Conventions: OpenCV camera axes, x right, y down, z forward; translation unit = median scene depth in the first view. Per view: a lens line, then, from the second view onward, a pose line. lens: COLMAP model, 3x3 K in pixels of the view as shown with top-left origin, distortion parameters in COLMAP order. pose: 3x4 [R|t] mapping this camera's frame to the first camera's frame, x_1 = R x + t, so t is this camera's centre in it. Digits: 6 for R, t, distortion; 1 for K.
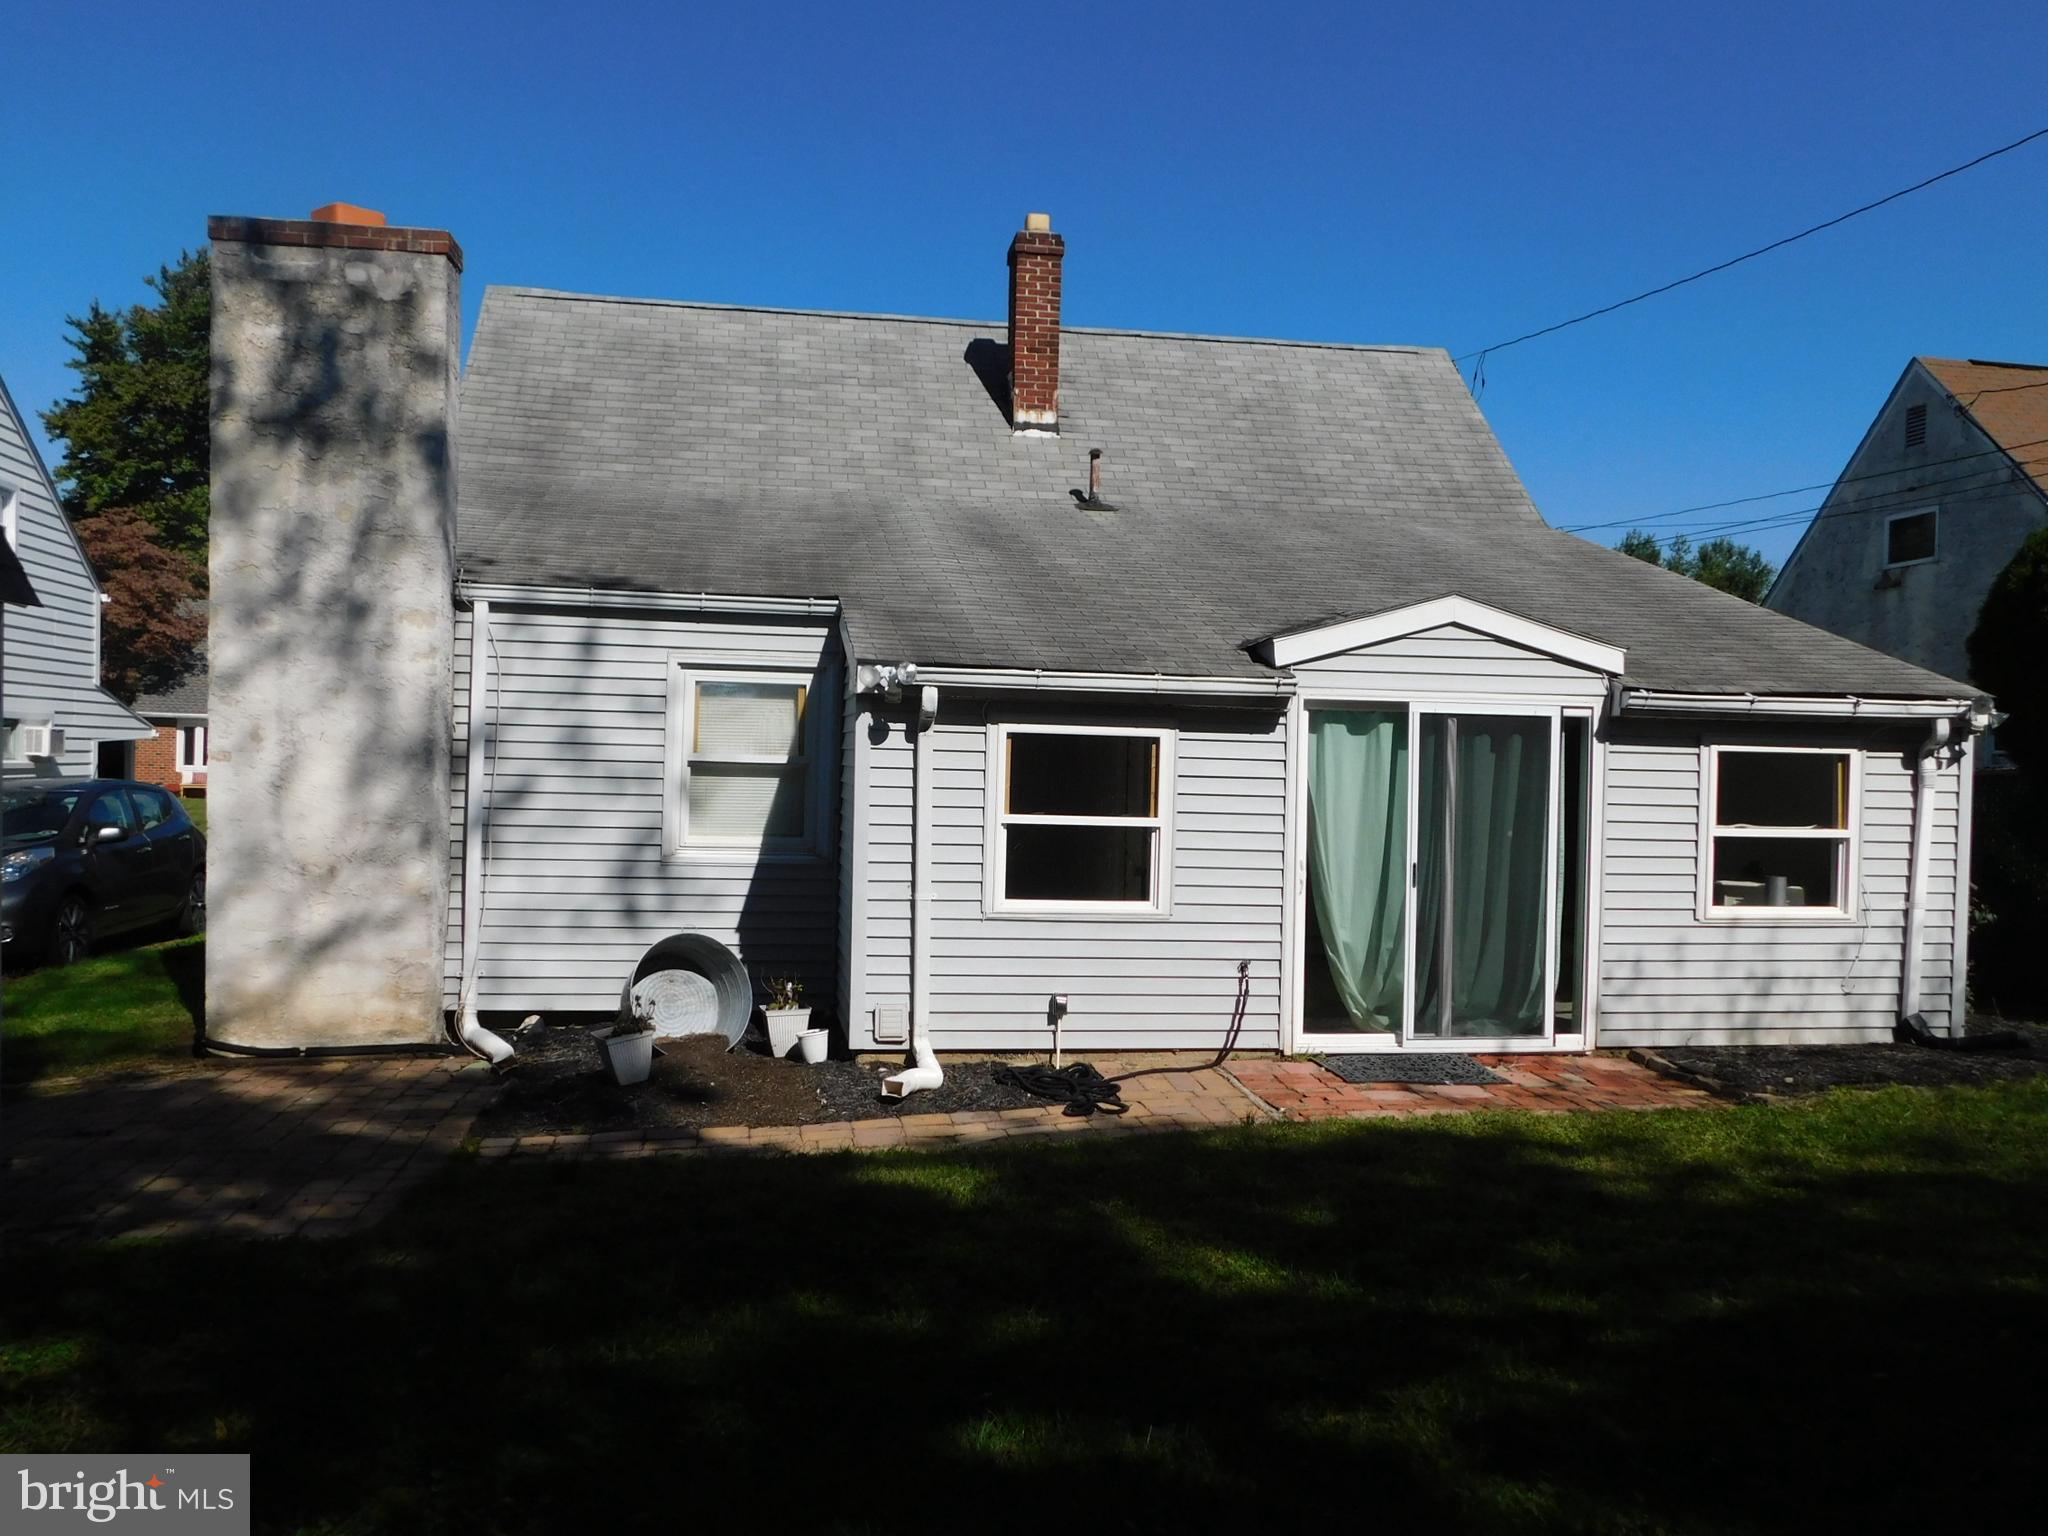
lens RADIAL K [[1655.7, 0, 1024.0], [0, 1655.7, 768.0], [0, 0, 1]] dist [-0.008215, -0.004390]
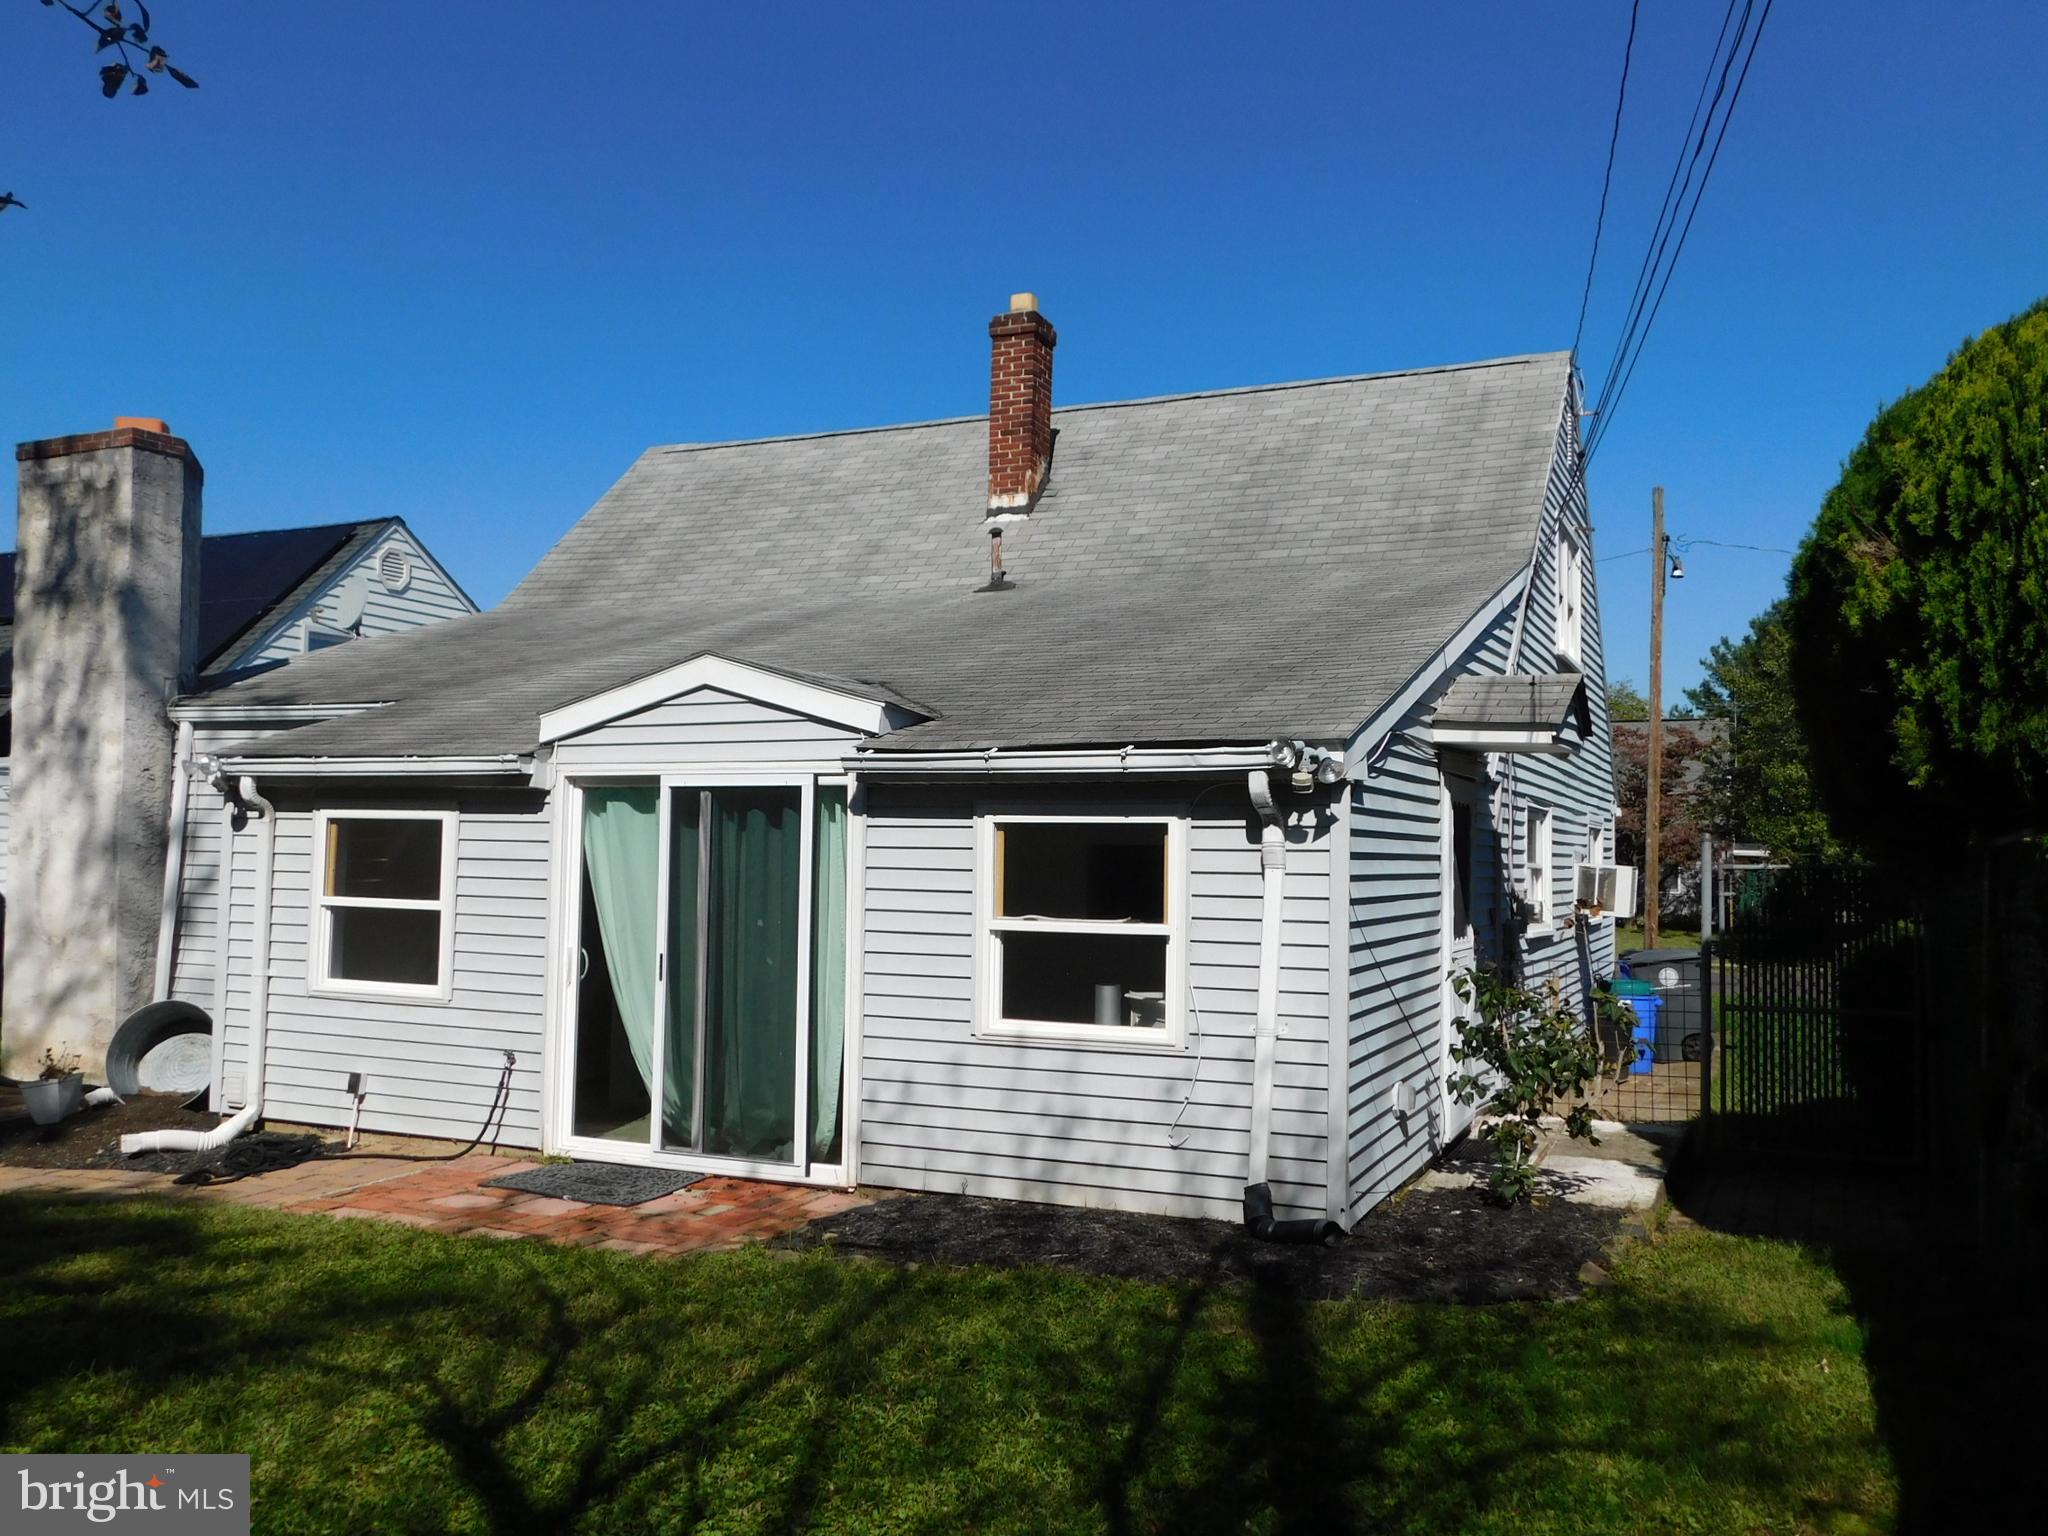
lens RADIAL K [[1655.7, 0, 1024.0], [0, 1655.7, 768.0], [0, 0, 1]] dist [-0.008215, -0.004390]
pose [[0.836499, -0.039718, -0.546527, 0.883315], [-0.000092, 0.997360, -0.072622, 0.021819], [0.547968, 0.060799, 0.834287, 0.345941]]
